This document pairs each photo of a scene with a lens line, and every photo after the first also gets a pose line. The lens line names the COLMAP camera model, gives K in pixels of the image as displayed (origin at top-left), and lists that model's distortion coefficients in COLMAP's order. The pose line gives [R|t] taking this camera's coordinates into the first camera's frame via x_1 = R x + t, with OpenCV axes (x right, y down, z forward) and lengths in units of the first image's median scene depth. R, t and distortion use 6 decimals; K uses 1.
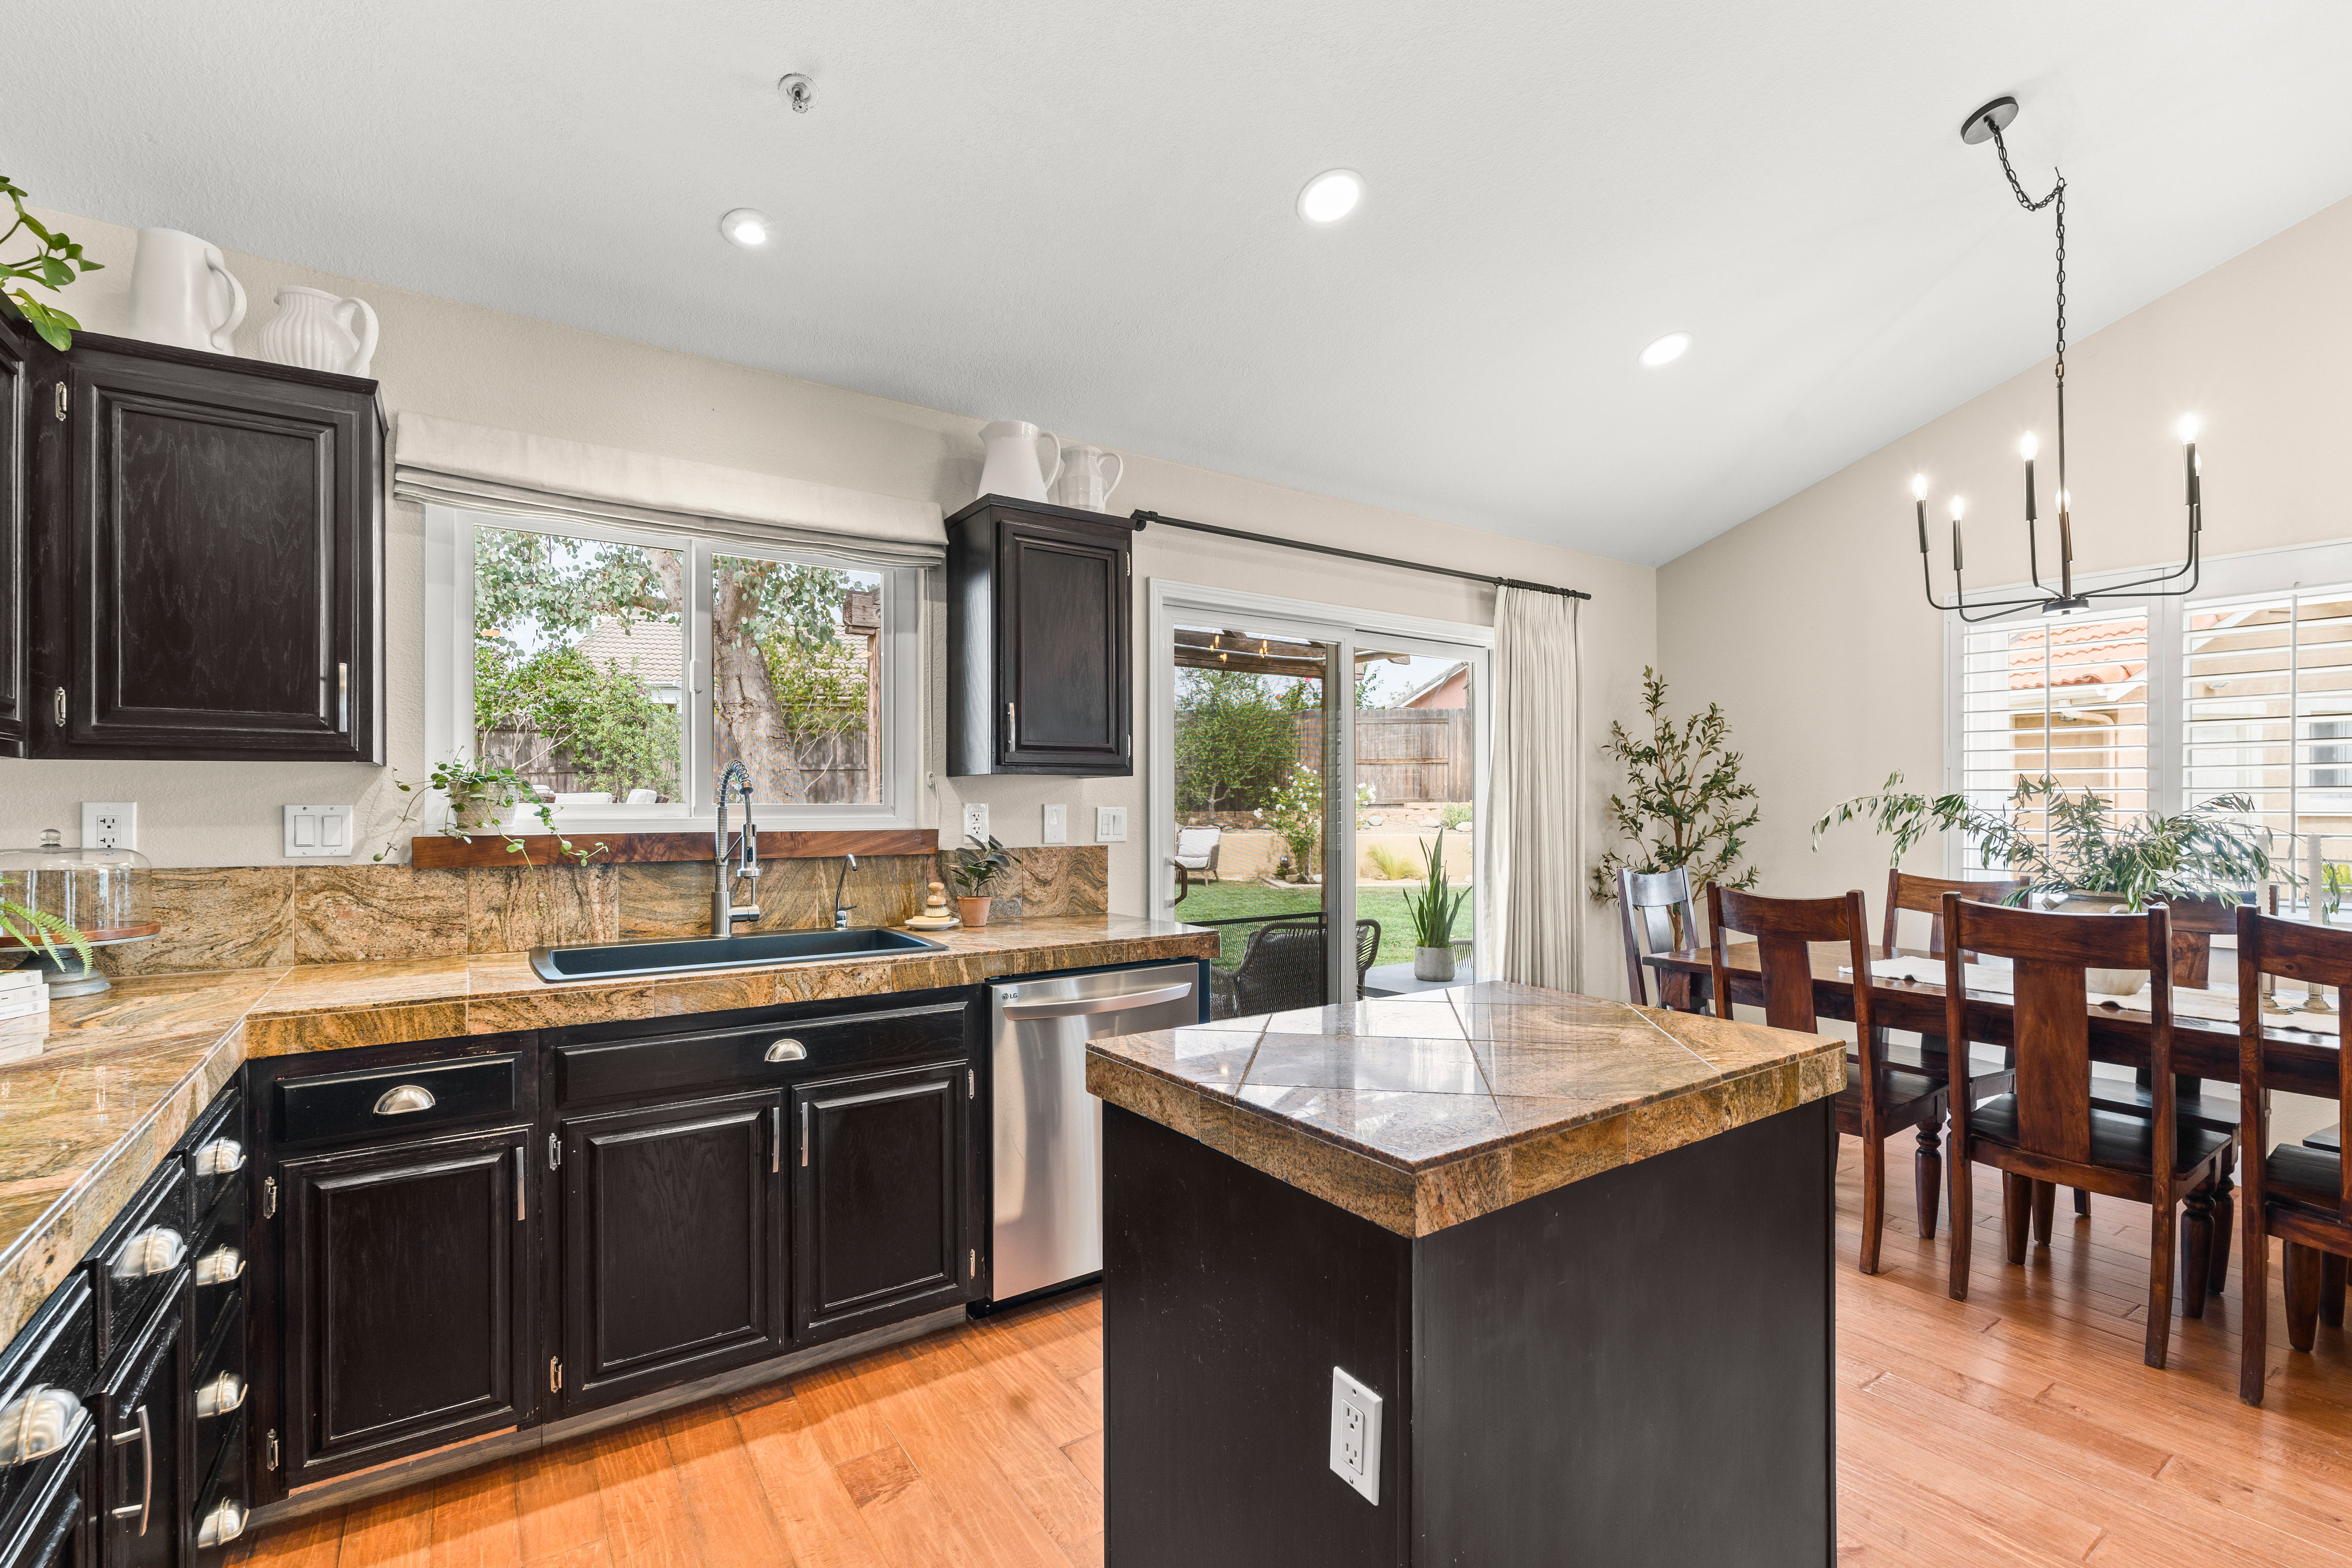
lens RADIAL K [[1035.6, 0, 1185.3], [0, 1035.6, 803.8], [0, 0, 1]] dist [-0.004352, -0.000127]
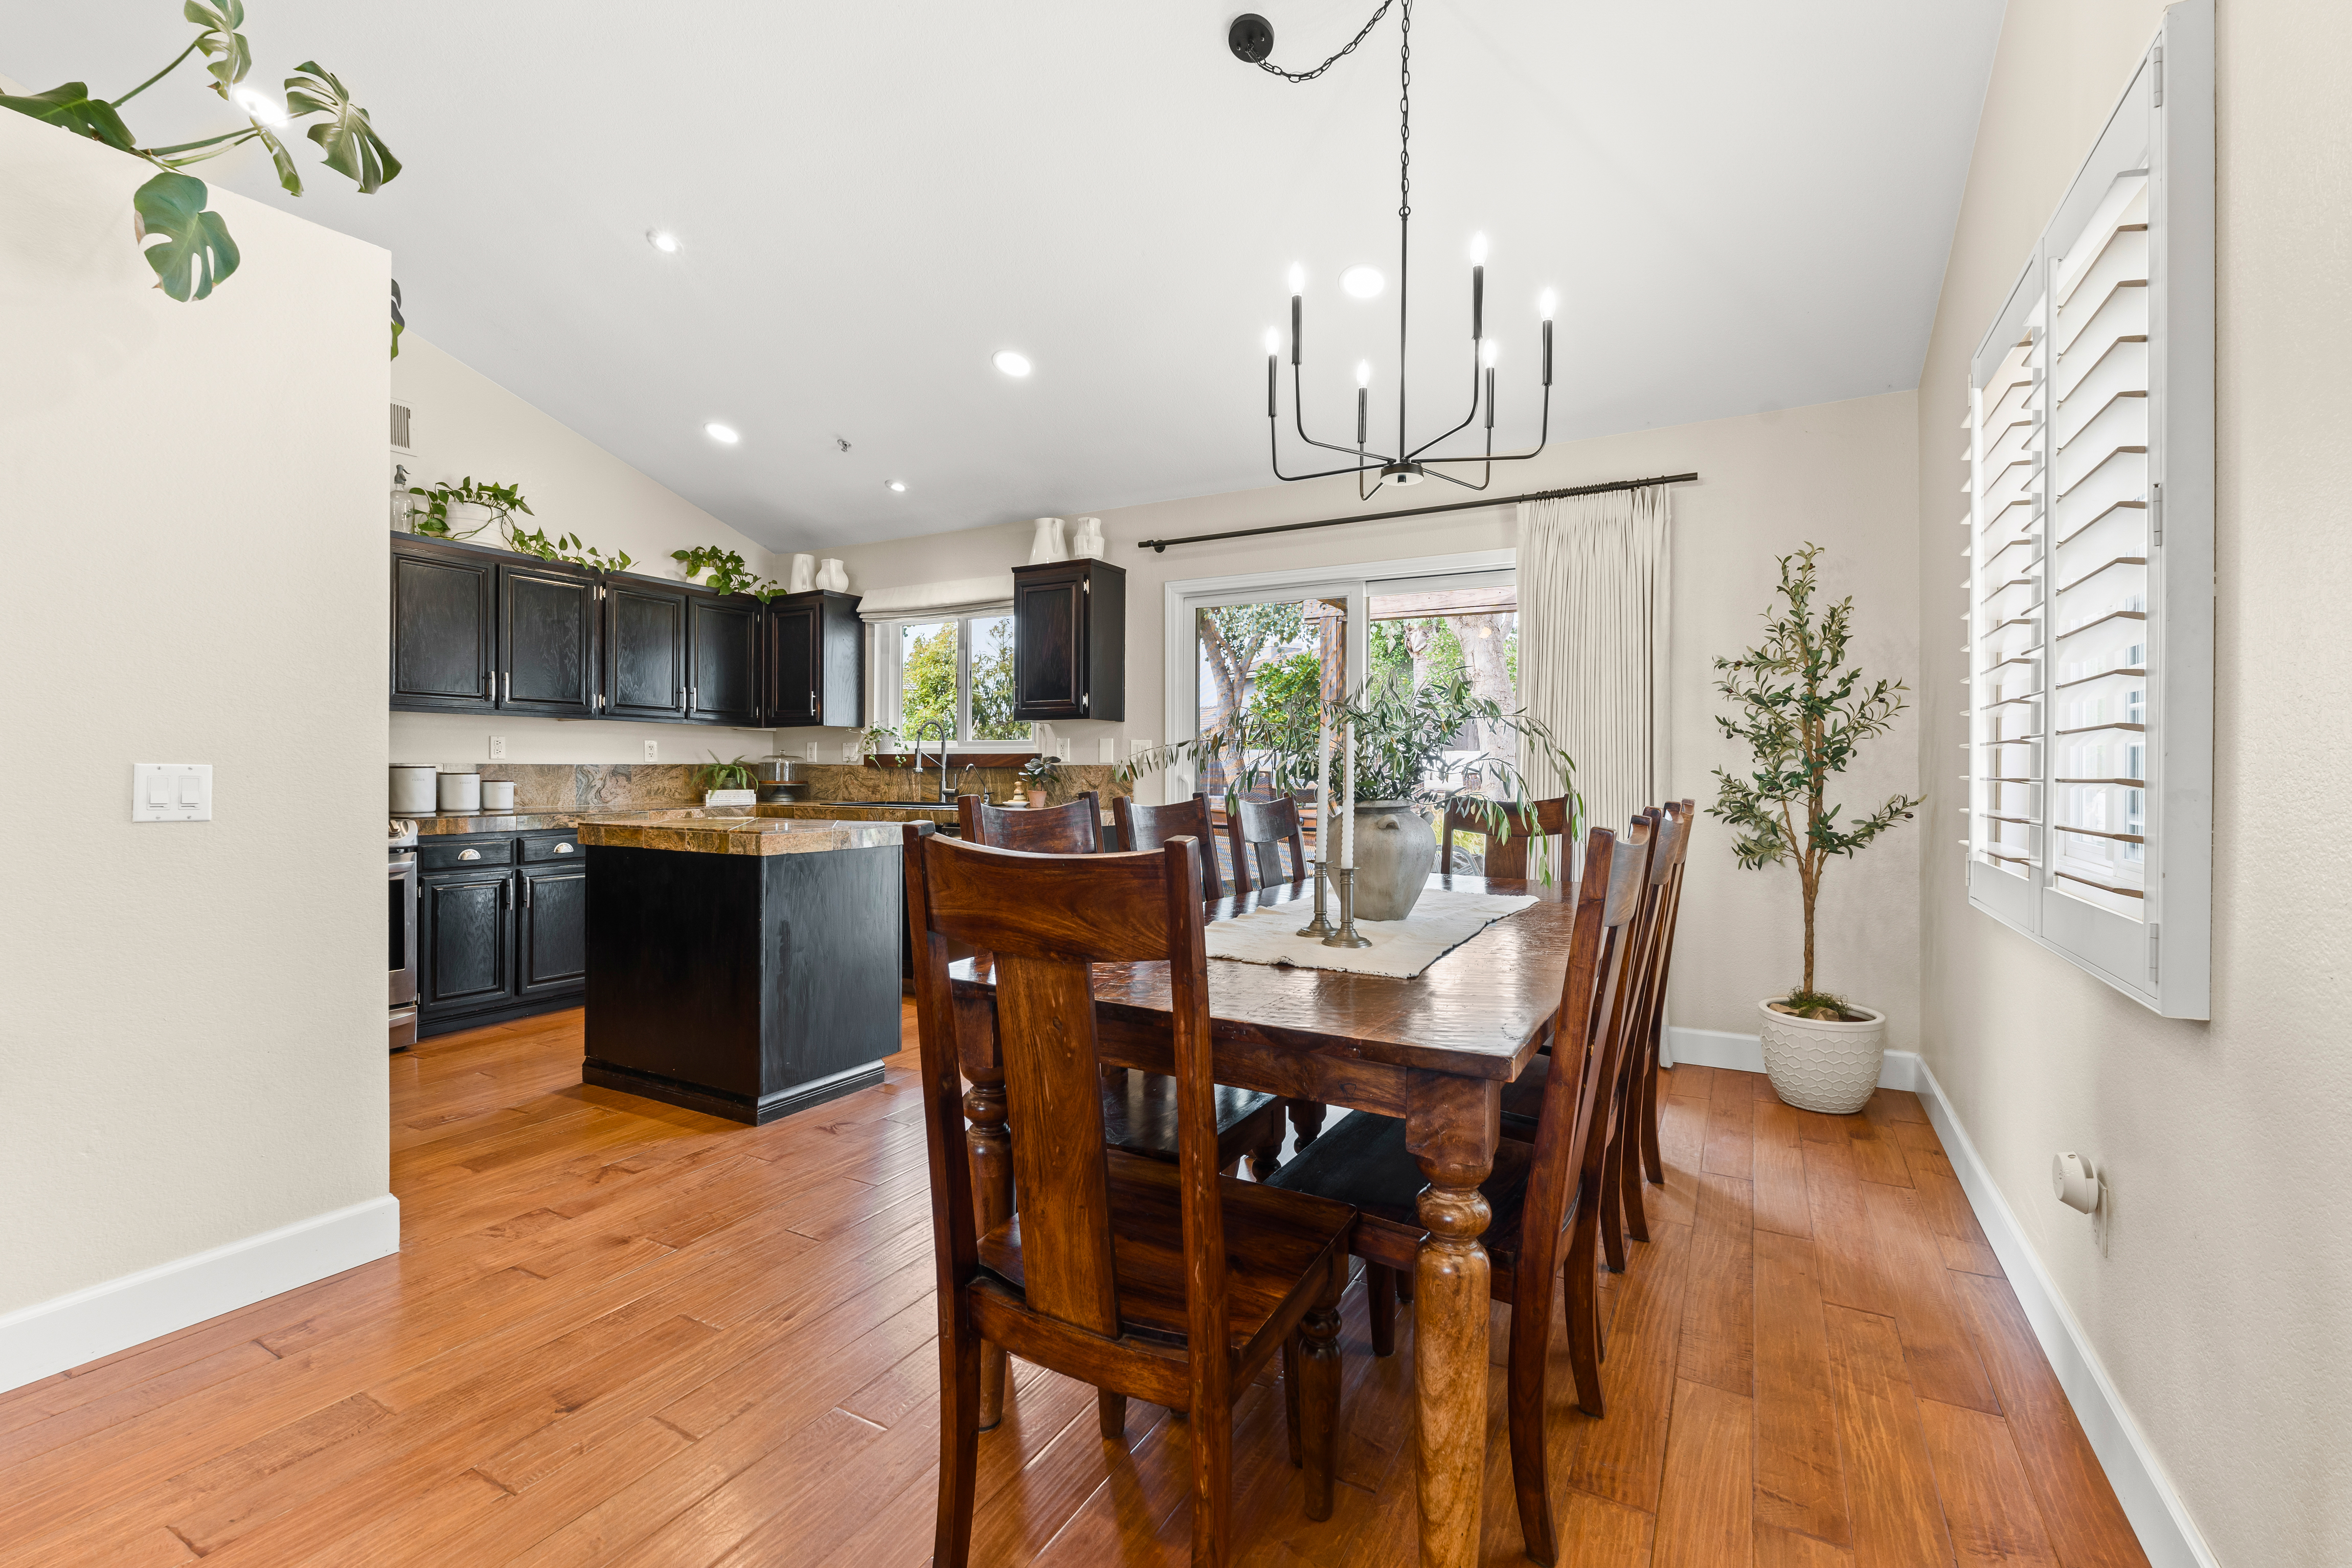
lens RADIAL K [[1035.6, 0, 1194.1], [0, 1035.6, 778.0], [0, 0, 1]] dist [-0.004352, -0.000127]
pose [[0.447446, 0.008398, -0.894272, 1.912705], [-0.003154, 0.999965, 0.007812, 0.066831], [0.894306, -0.000675, 0.447456, 0.564862]]
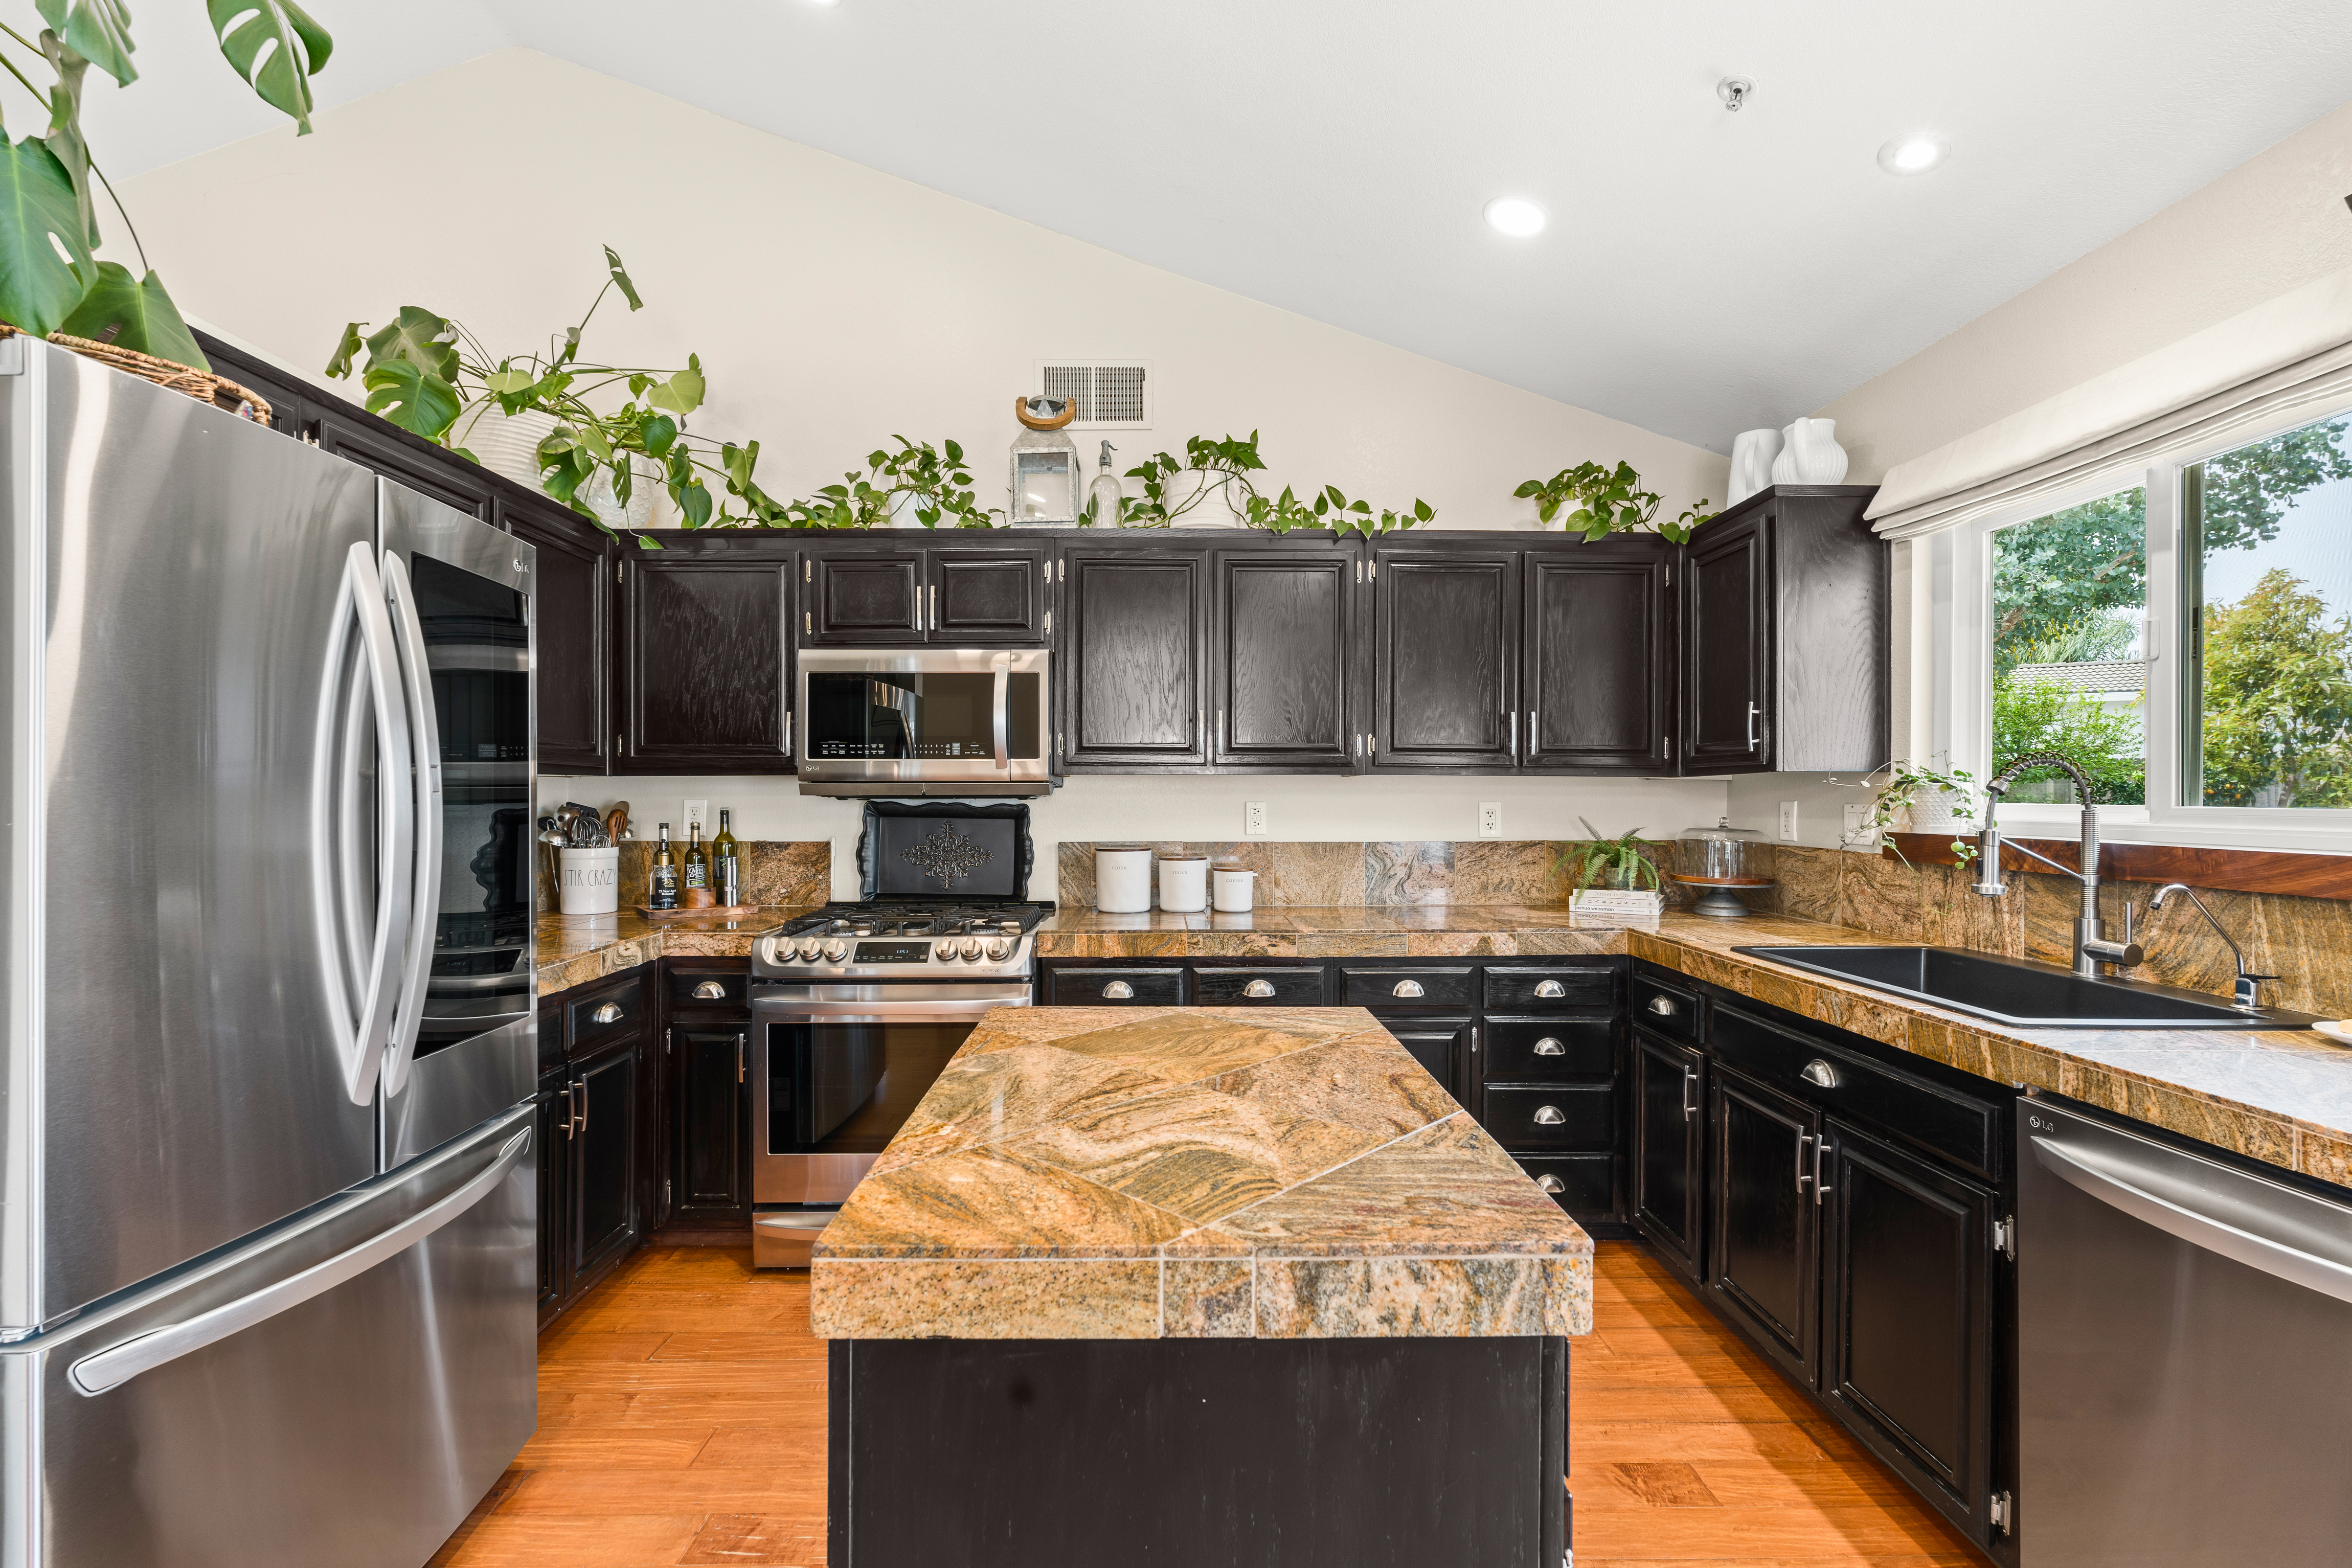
lens RADIAL K [[1035.6, 0, 1158.3], [0, 1035.6, 792.3], [0, 0, 1]] dist [-0.004352, -0.000127]
pose [[-0.568289, -0.004175, -0.822818, 0.662918], [-0.002027, 0.999991, -0.003674, -0.006598], [0.822826, -0.000420, -0.568293, 0.970196]]
